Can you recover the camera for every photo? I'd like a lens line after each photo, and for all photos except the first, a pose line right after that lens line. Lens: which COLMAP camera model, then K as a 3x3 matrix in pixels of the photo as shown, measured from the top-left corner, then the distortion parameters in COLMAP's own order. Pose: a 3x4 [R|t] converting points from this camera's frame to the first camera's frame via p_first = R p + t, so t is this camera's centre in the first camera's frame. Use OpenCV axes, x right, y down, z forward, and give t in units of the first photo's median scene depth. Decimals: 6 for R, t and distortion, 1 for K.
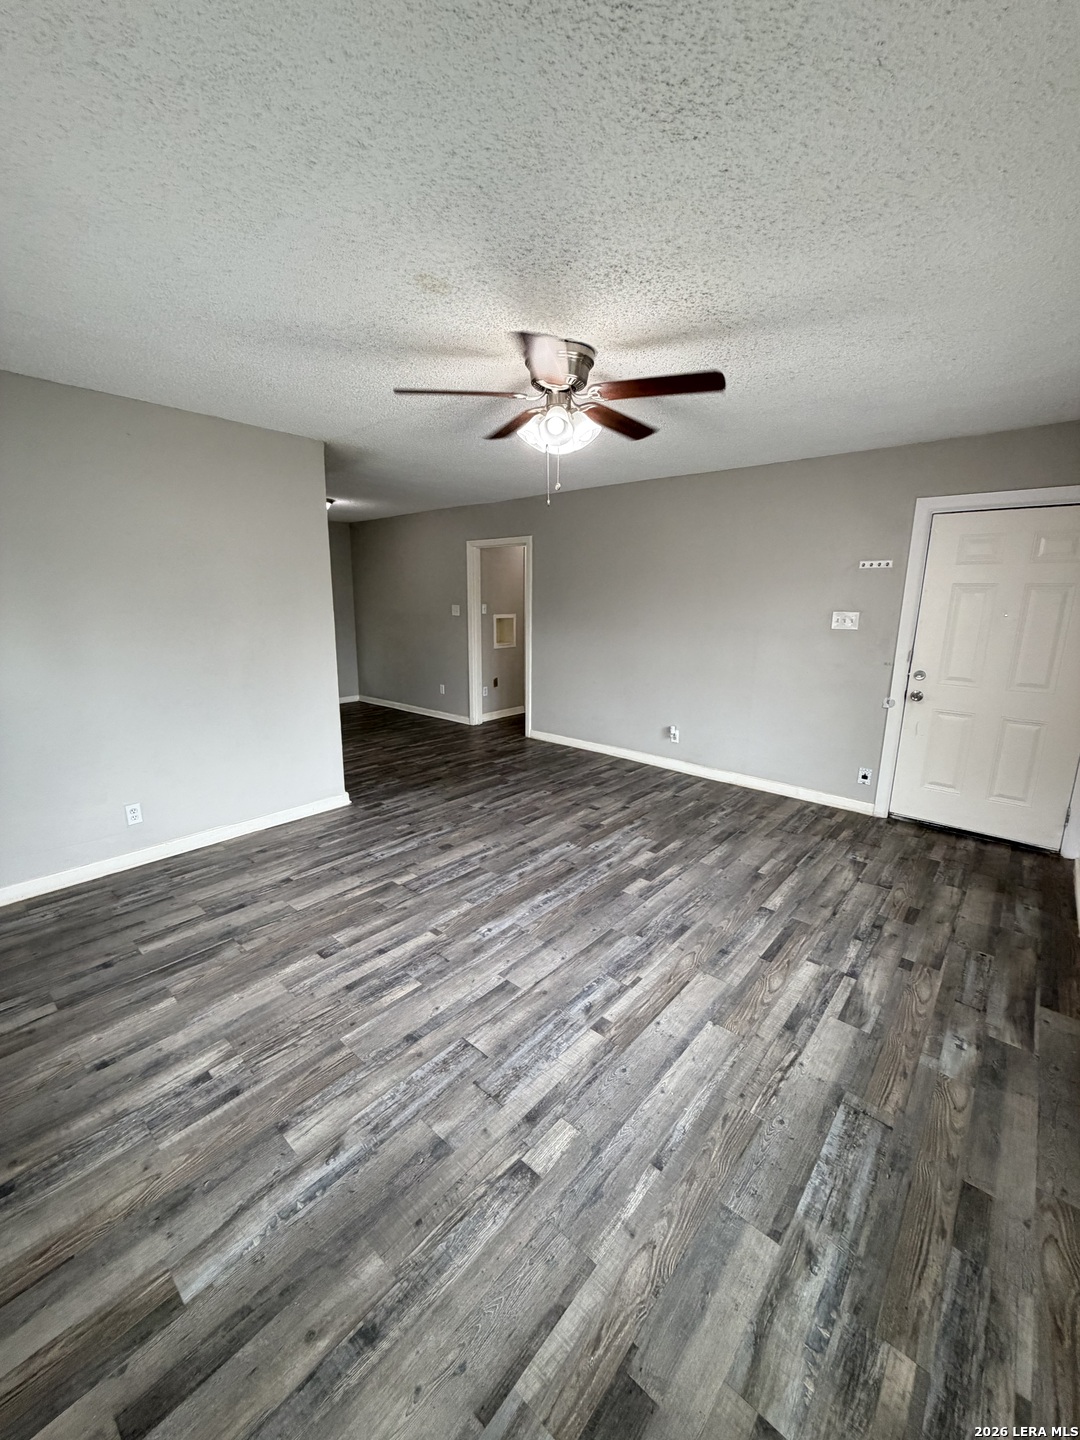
lens RADIAL K [[573.9, 0, 541.4], [0, 573.9, 716.1], [0, 0, 1]] dist [0.000669, 0.000049]
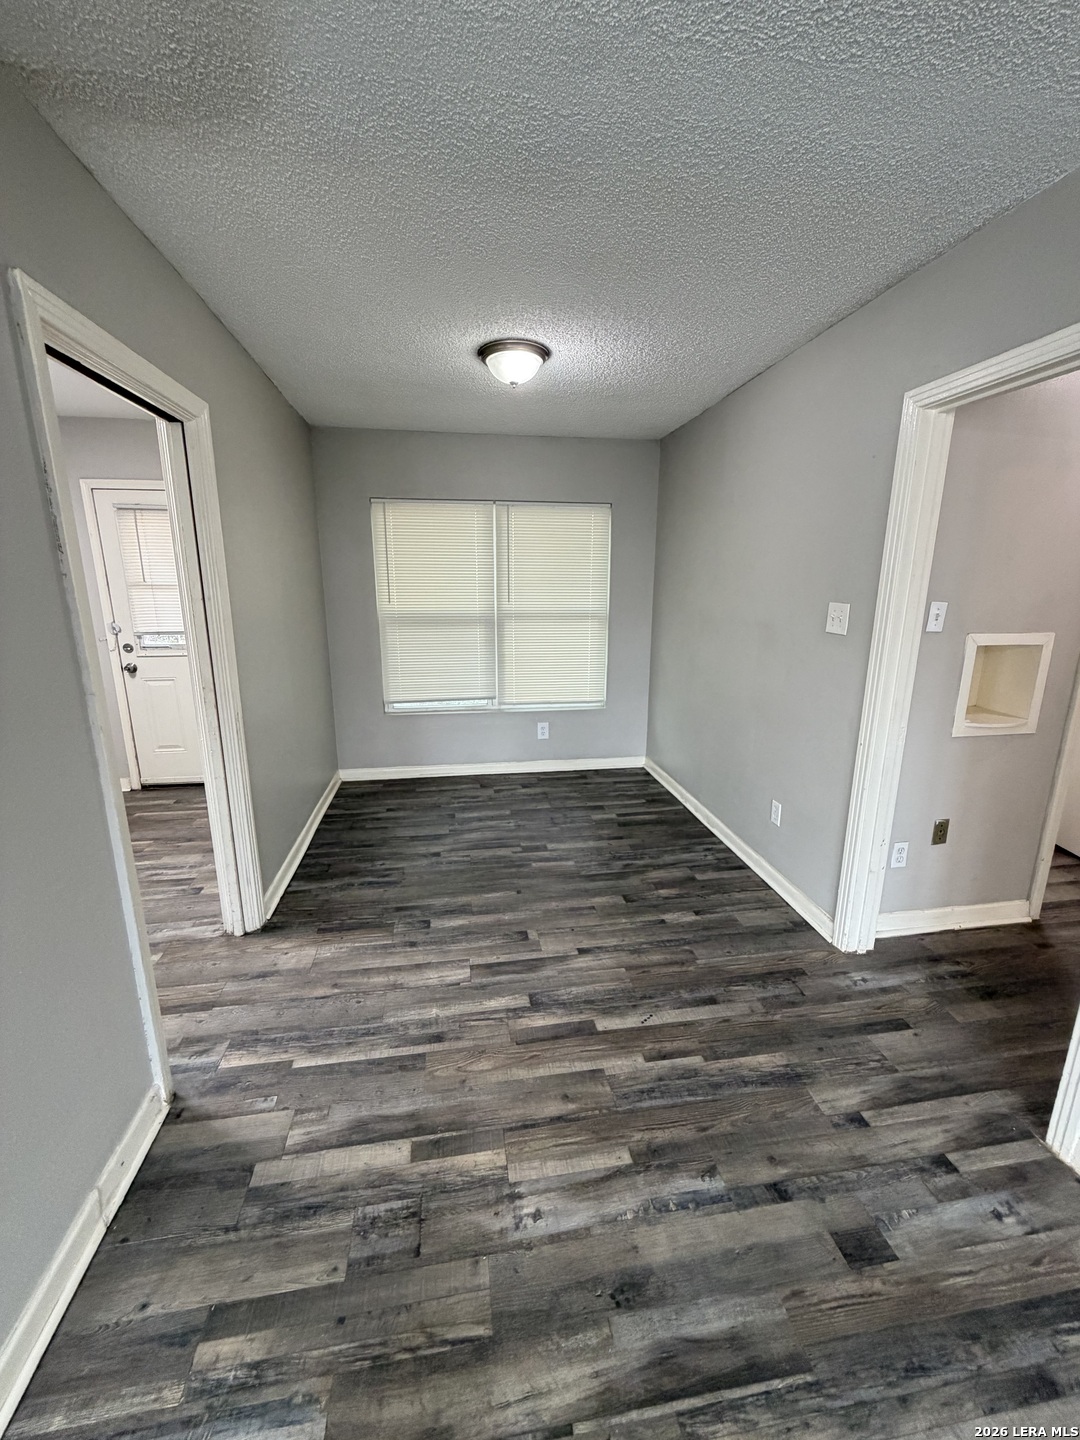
lens RADIAL K [[575.1, 0, 537.8], [0, 575.1, 715.6], [0, 0, 1]] dist [-0.000285, 0.000171]
pose [[0.764462, 0.140408, -0.629193, -0.127102], [-0.124845, 0.989761, 0.069186, -0.265818], [0.632465, 0.025661, 0.774164, 1.286312]]
